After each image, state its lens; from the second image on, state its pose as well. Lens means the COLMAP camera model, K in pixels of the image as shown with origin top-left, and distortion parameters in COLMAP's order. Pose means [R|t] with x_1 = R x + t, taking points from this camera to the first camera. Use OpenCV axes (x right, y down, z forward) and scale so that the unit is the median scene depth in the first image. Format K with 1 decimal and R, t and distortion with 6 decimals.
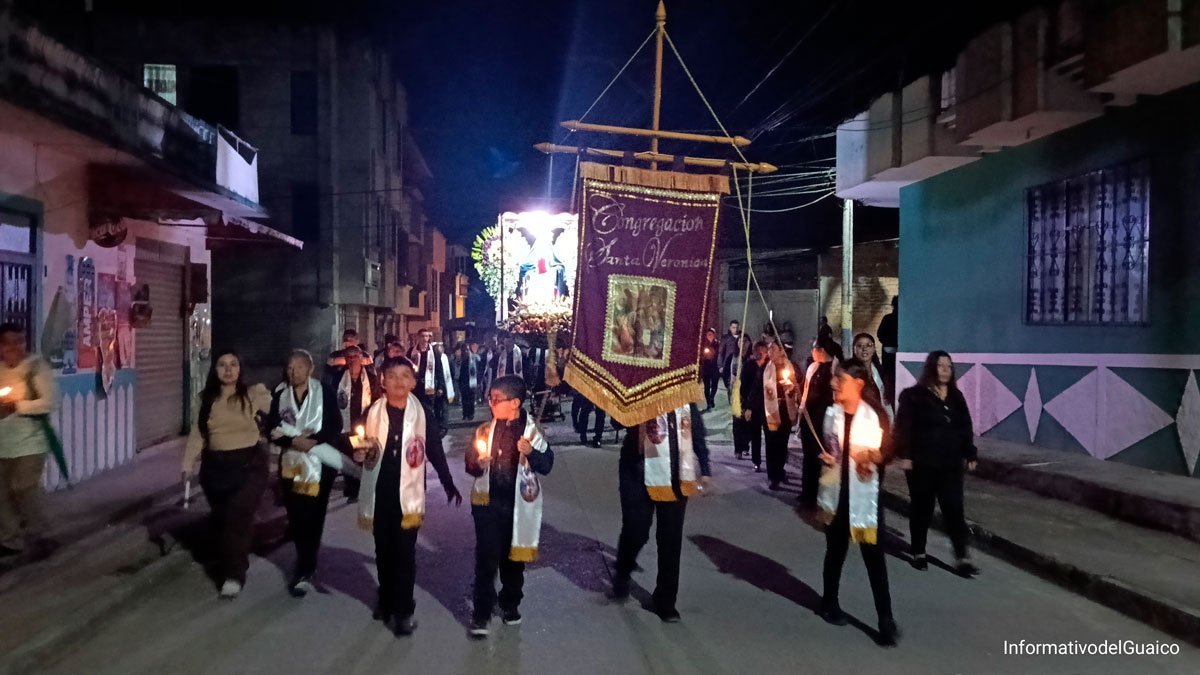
lens RADIAL K [[994.8, 0, 620.4], [0, 994.8, 345.7], [0, 0, 1]] dist [0.038072, -0.099020]
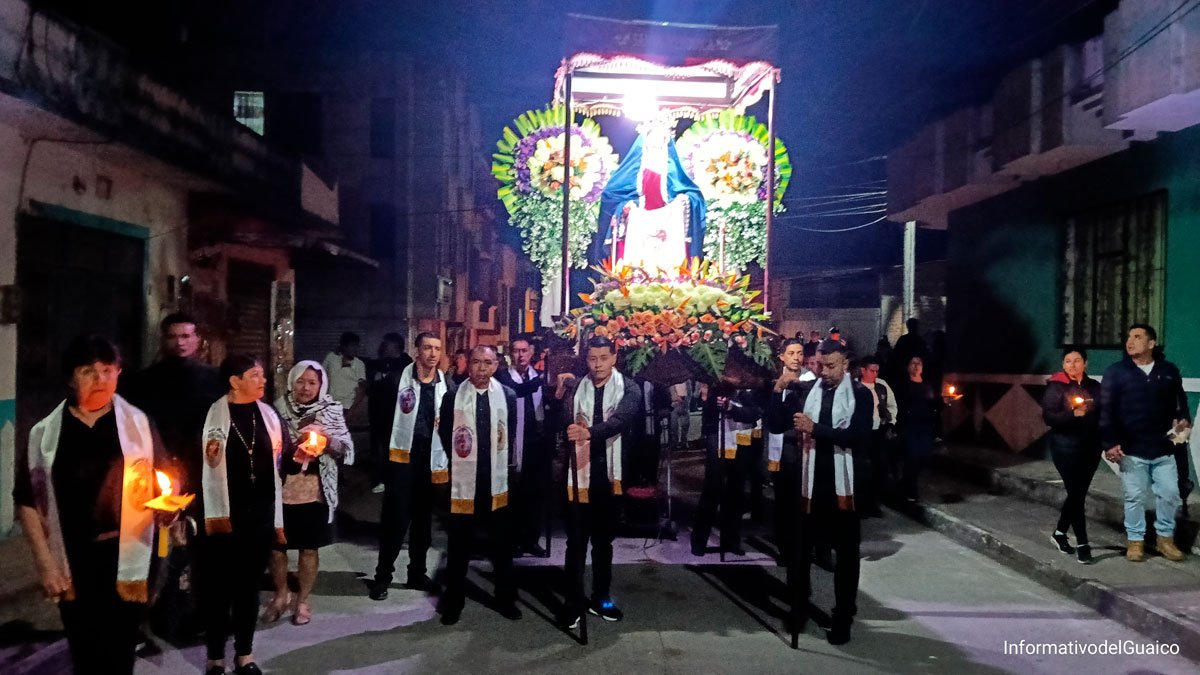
lens RADIAL K [[994.8, 0, 620.4], [0, 994.8, 345.7], [0, 0, 1]] dist [0.038072, -0.099020]
pose [[0.997515, 0.011194, -0.069566, 0.013016], [-0.012247, 0.999816, -0.014731, -0.001091], [0.069388, 0.015546, 0.997469, -0.038193]]
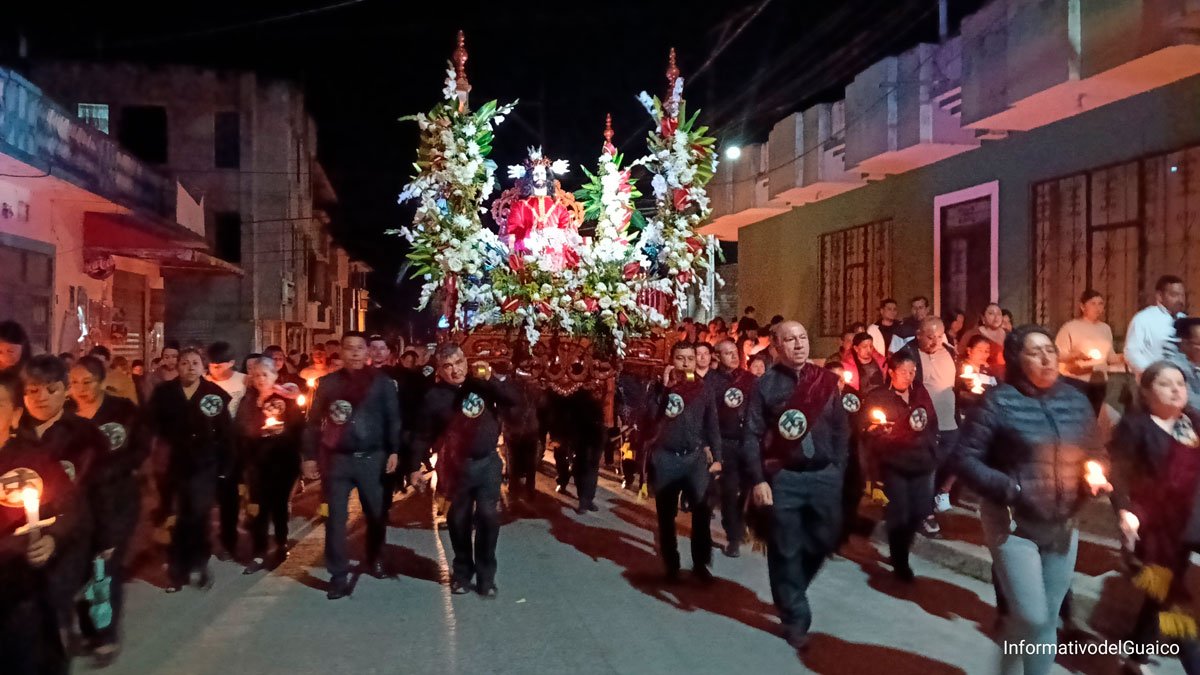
lens RADIAL K [[937.9, 0, 600.0], [0, 937.9, 337.5], [0, 0, 1]] dist [0.095415, -0.195717]
pose [[0.995738, -0.005188, 0.092085, -0.000964], [0.006961, 0.999796, -0.018939, 0.000391], [-0.091968, 0.019499, 0.995571, -0.123213]]
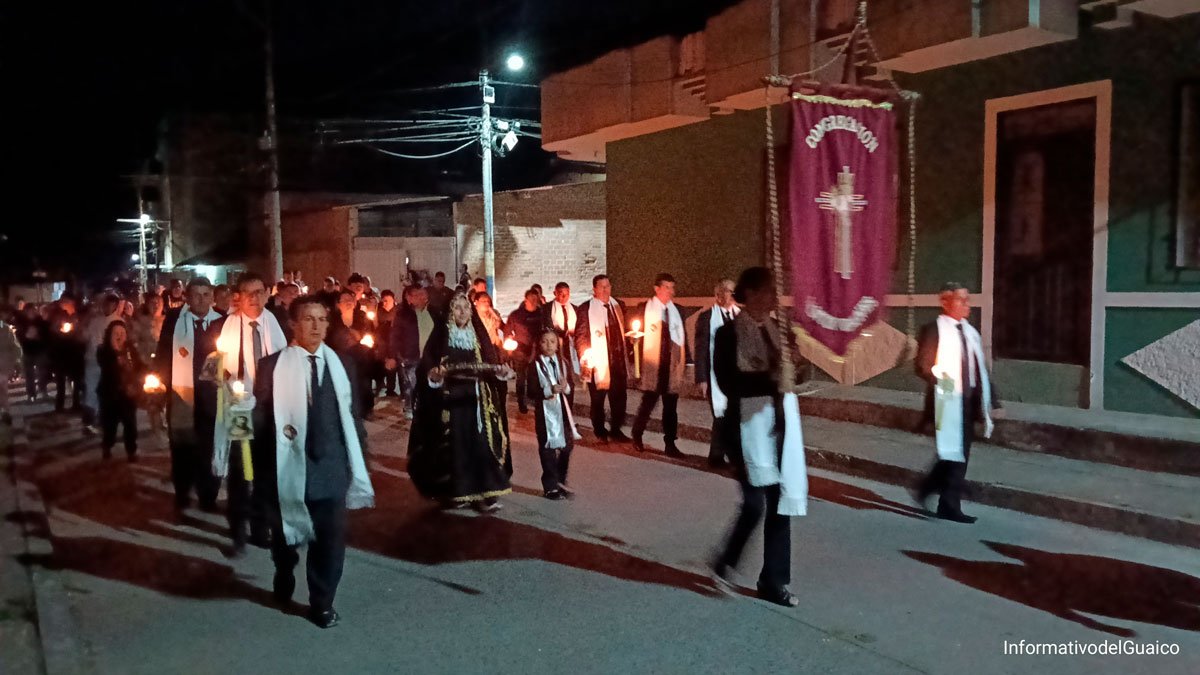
lens RADIAL K [[965.6, 0, 639.1], [0, 965.6, 339.1], [0, 0, 1]] dist [0.070711, -0.161251]
pose [[0.899572, -0.040565, 0.434884, -0.113385], [0.019136, 0.998382, 0.053544, -0.003165], [-0.436353, -0.039845, 0.898893, 0.042786]]
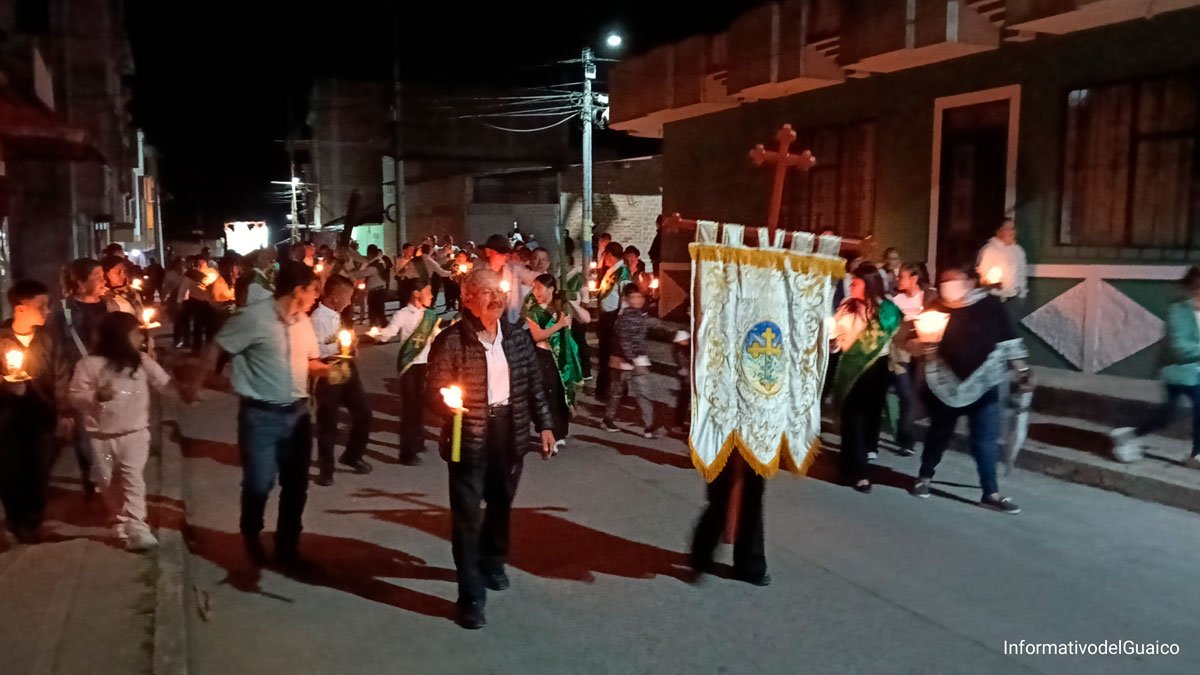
lens RADIAL K [[965.6, 0, 639.1], [0, 965.6, 339.1], [0, 0, 1]] dist [0.070711, -0.161251]
pose [[0.949919, -0.028505, 0.311193, -0.089454], [0.001270, 0.996175, 0.087373, -0.002521], [-0.312494, -0.082602, 0.946322, -0.079553]]
